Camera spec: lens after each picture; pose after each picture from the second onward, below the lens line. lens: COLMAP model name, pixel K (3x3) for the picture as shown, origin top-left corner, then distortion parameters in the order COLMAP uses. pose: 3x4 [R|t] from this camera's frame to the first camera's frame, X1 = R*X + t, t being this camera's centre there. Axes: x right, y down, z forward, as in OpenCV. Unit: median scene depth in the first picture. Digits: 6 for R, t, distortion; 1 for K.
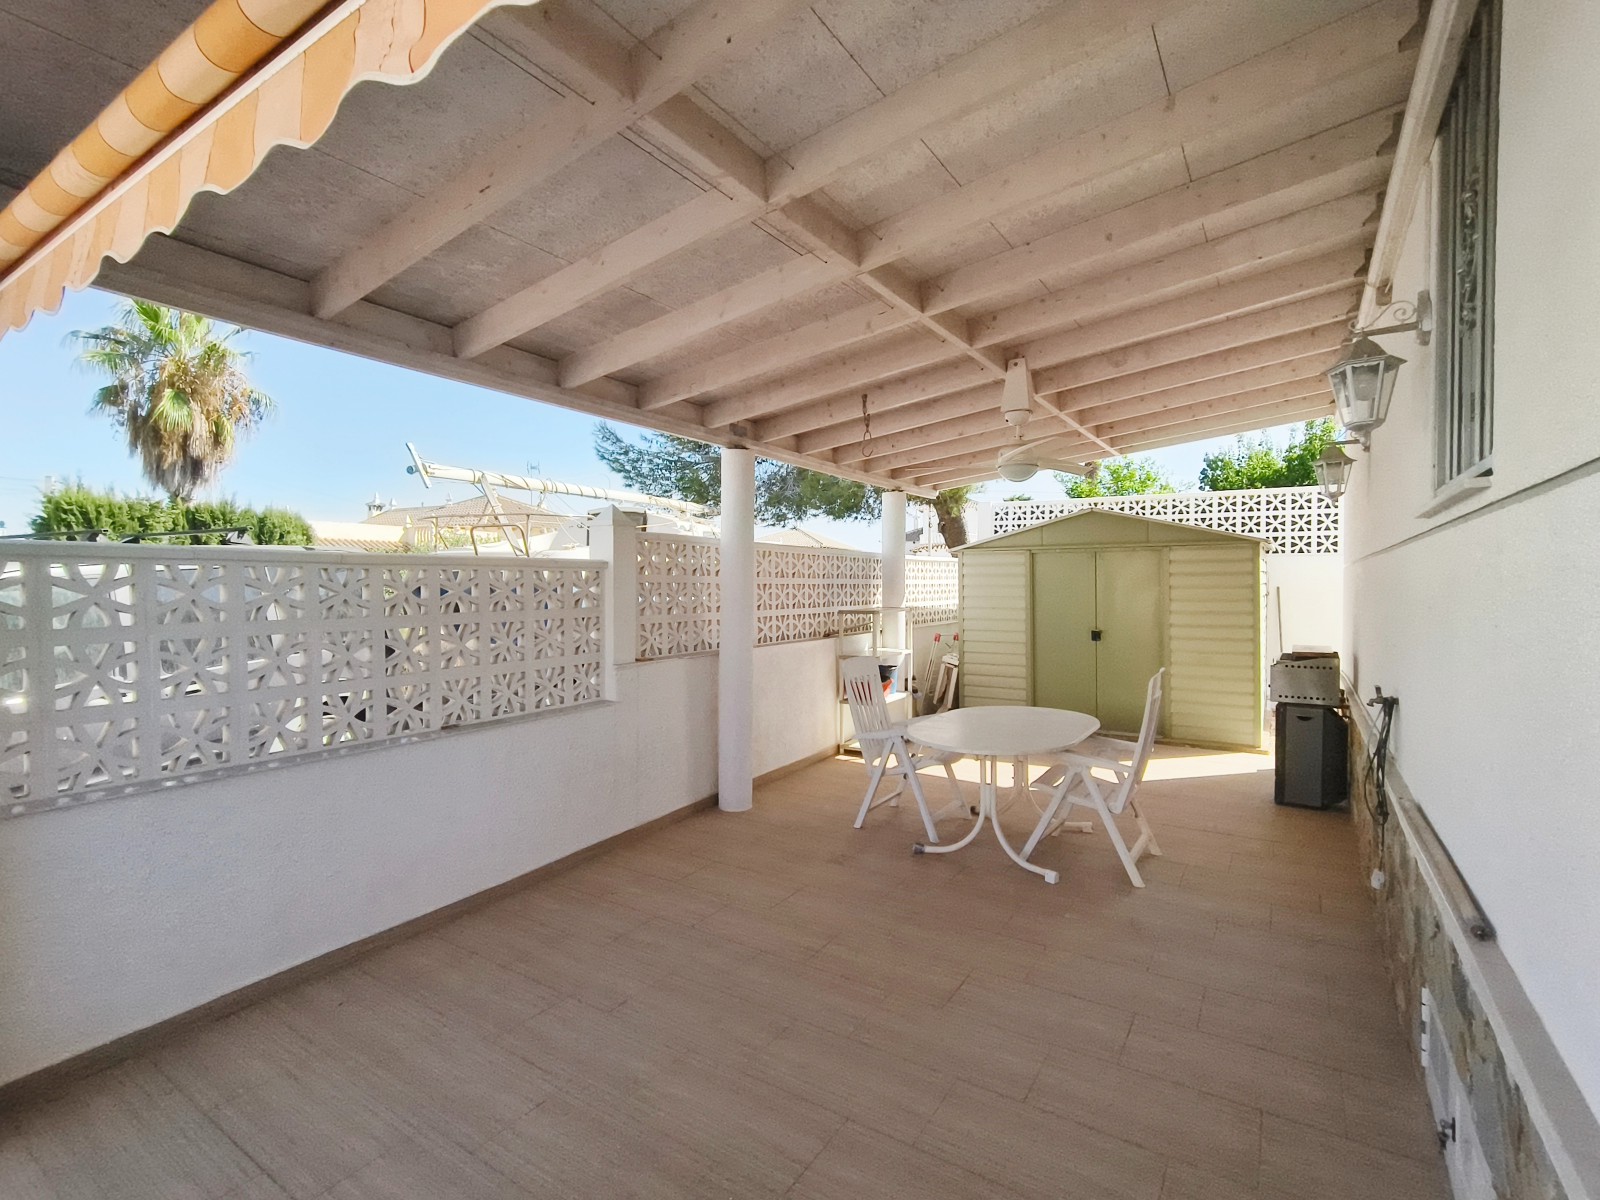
lens RADIAL K [[762.6, 0, 806.9], [0, 762.6, 590.5], [0, 0, 1]] dist [-0.001025, 0.000410]
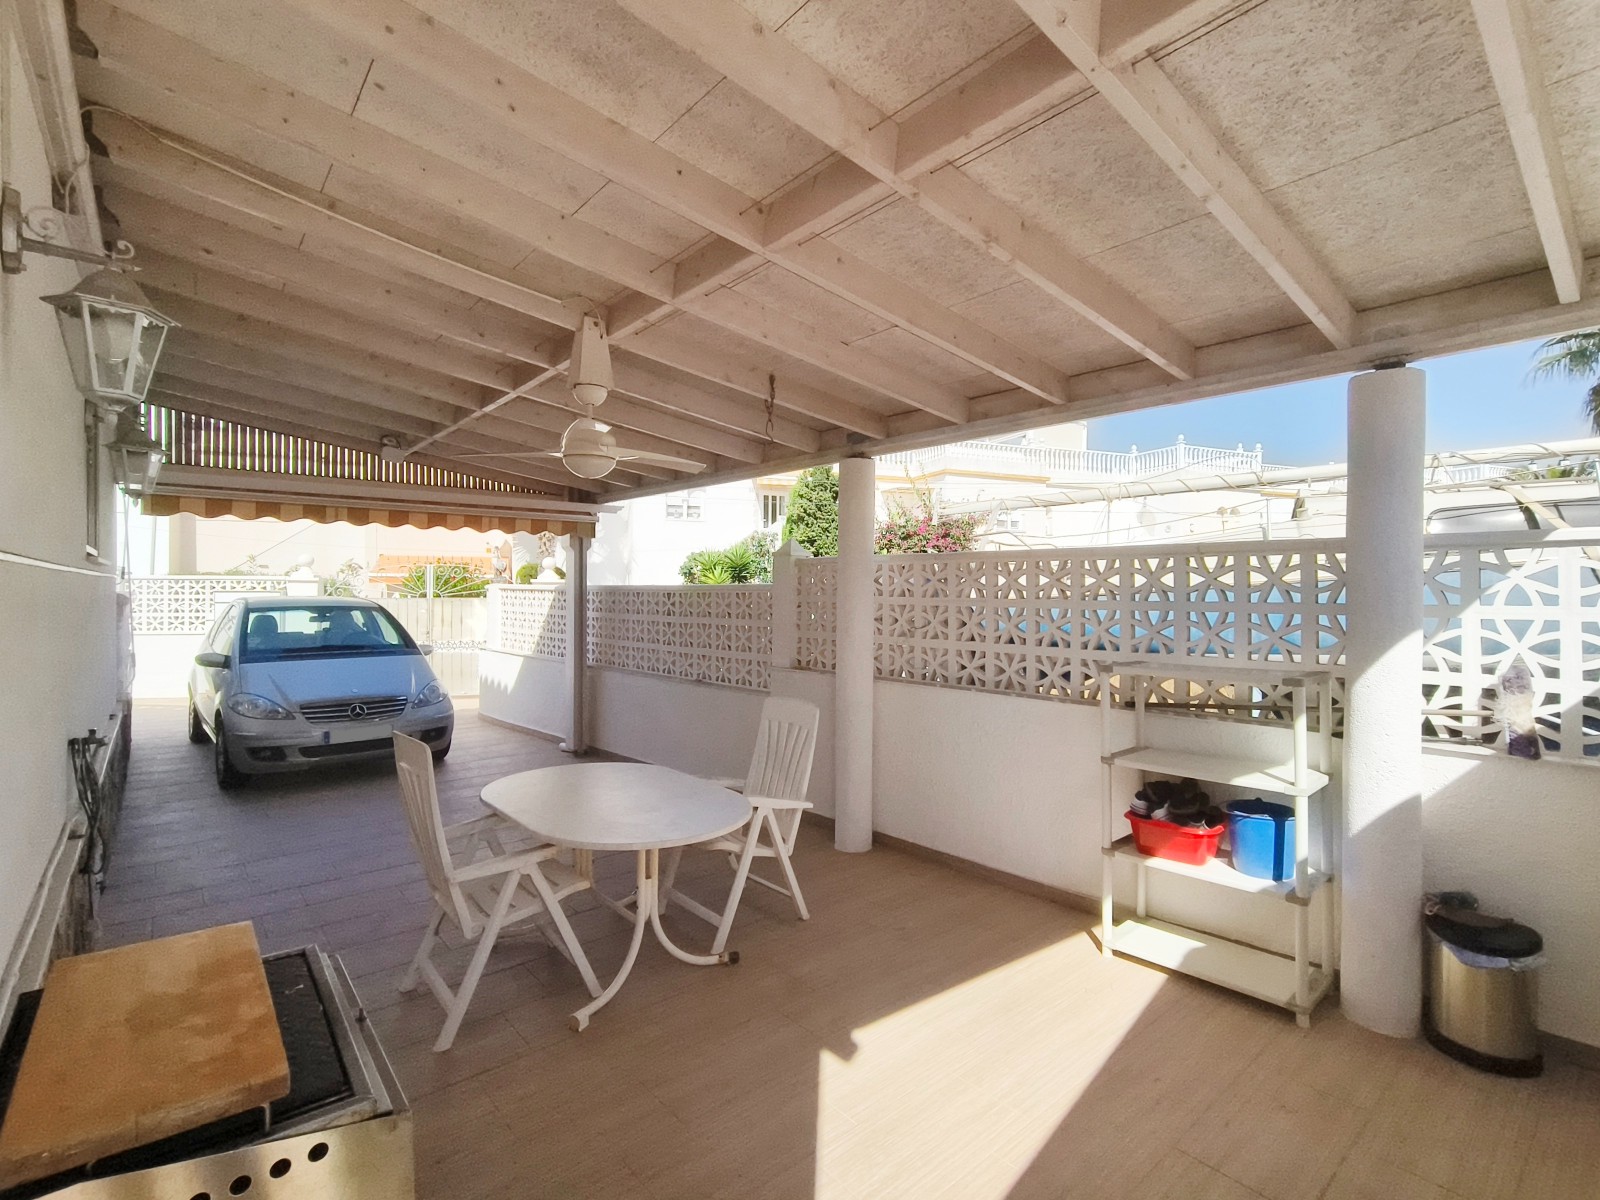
lens RADIAL K [[757.4, 0, 808.8], [0, 757.4, 591.6], [0, 0, 1]] dist [-0.004098, 0.000721]
pose [[-0.309897, 0.000211, -0.950770, 0.758643], [-0.010531, 0.999938, 0.003654, -0.026321], [0.950712, 0.011145, -0.309875, 1.172898]]
